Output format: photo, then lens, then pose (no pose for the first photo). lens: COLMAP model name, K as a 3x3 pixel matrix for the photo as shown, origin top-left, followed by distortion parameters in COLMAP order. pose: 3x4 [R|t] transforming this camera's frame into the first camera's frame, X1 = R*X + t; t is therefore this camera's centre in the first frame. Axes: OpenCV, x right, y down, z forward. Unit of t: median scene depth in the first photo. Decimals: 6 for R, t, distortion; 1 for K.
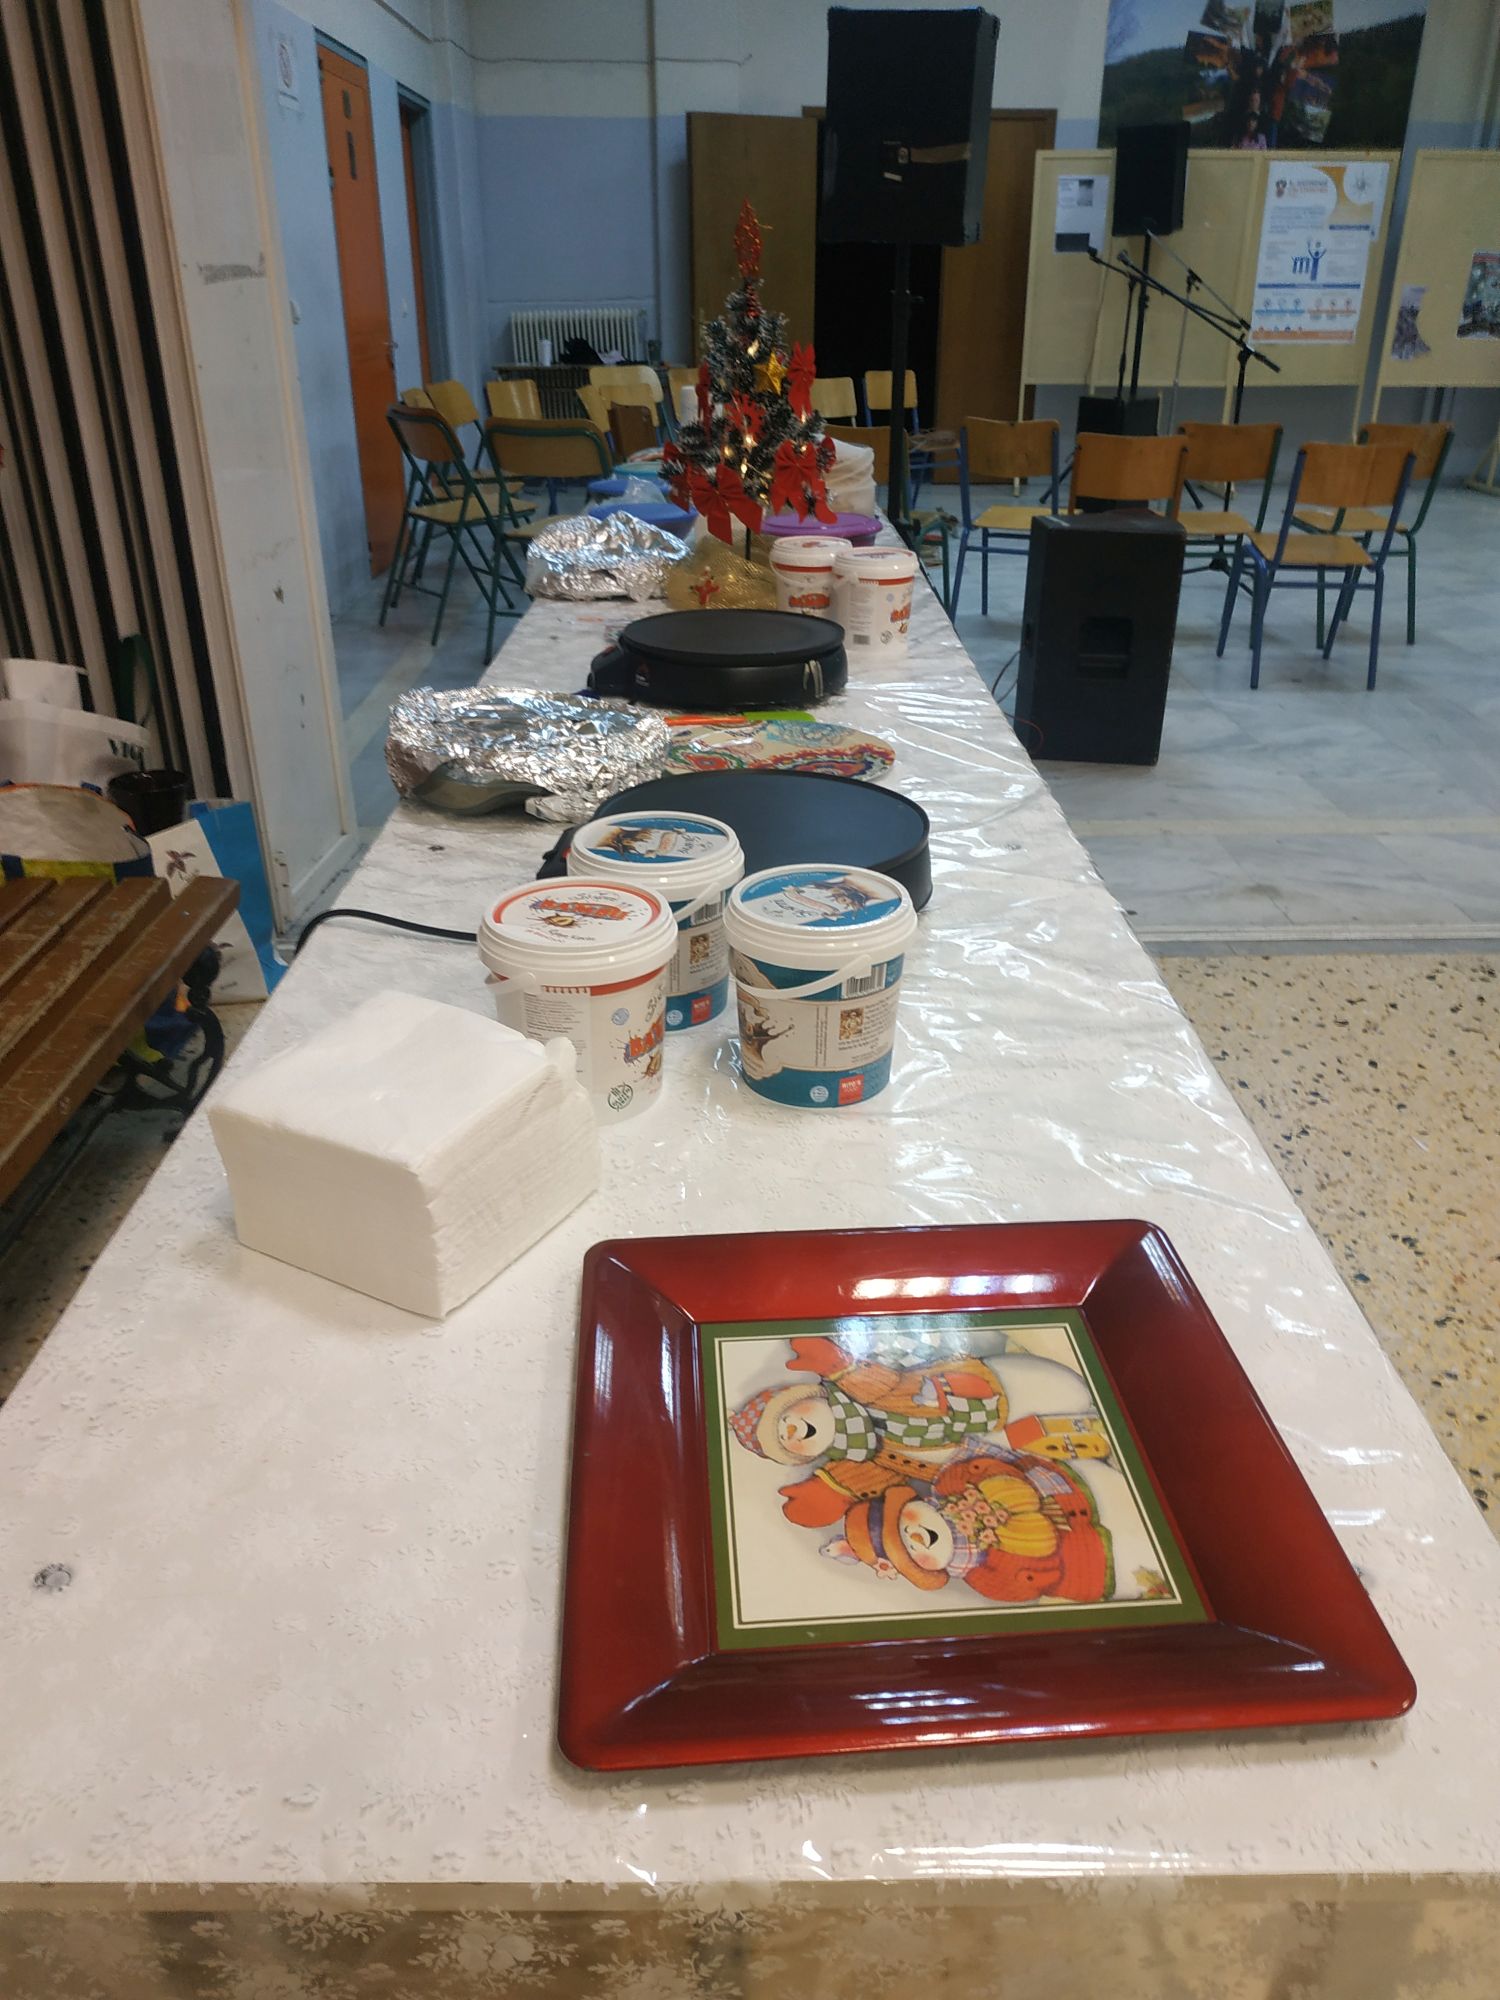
lens RADIAL K [[1489.4, 0, 751.3], [0, 1489.4, 1000.4], [0, 0, 1]] dist [0.000962, 0.003898]
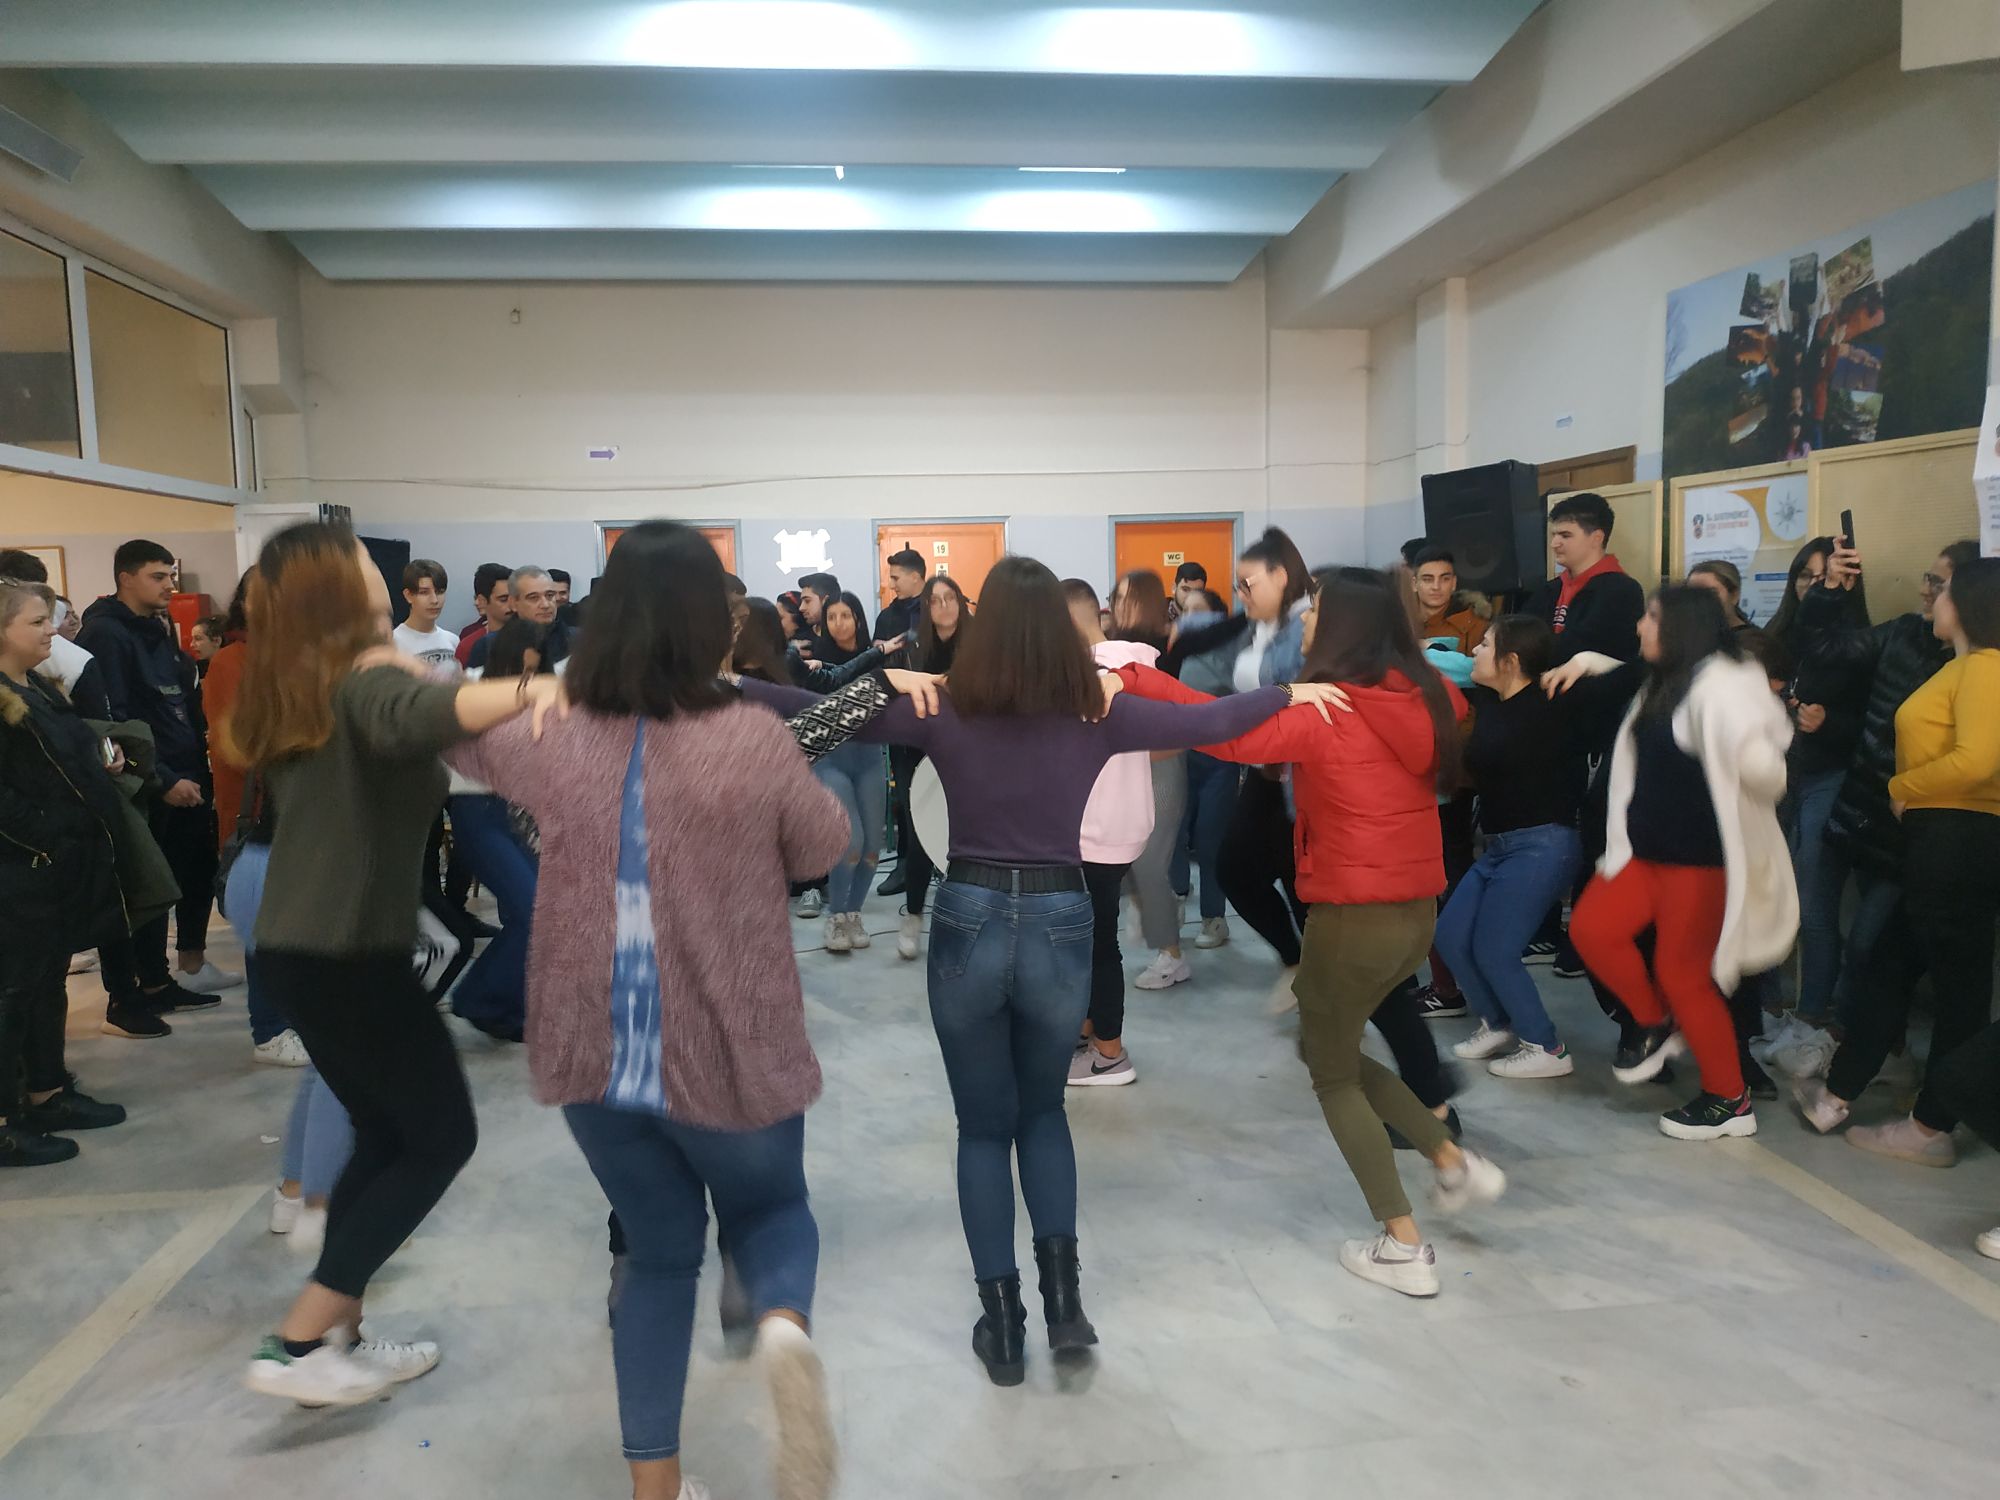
lens RADIAL K [[1489.4, 0, 999.7], [0, 1489.4, 749.0], [0, 0, 1]] dist [0.000962, 0.003898]
pose [[0.052444, 0.093628, -0.994225, 0.978660], [-0.417059, 0.906666, 0.063383, -0.369415], [0.907365, 0.411327, 0.086598, 0.704560]]
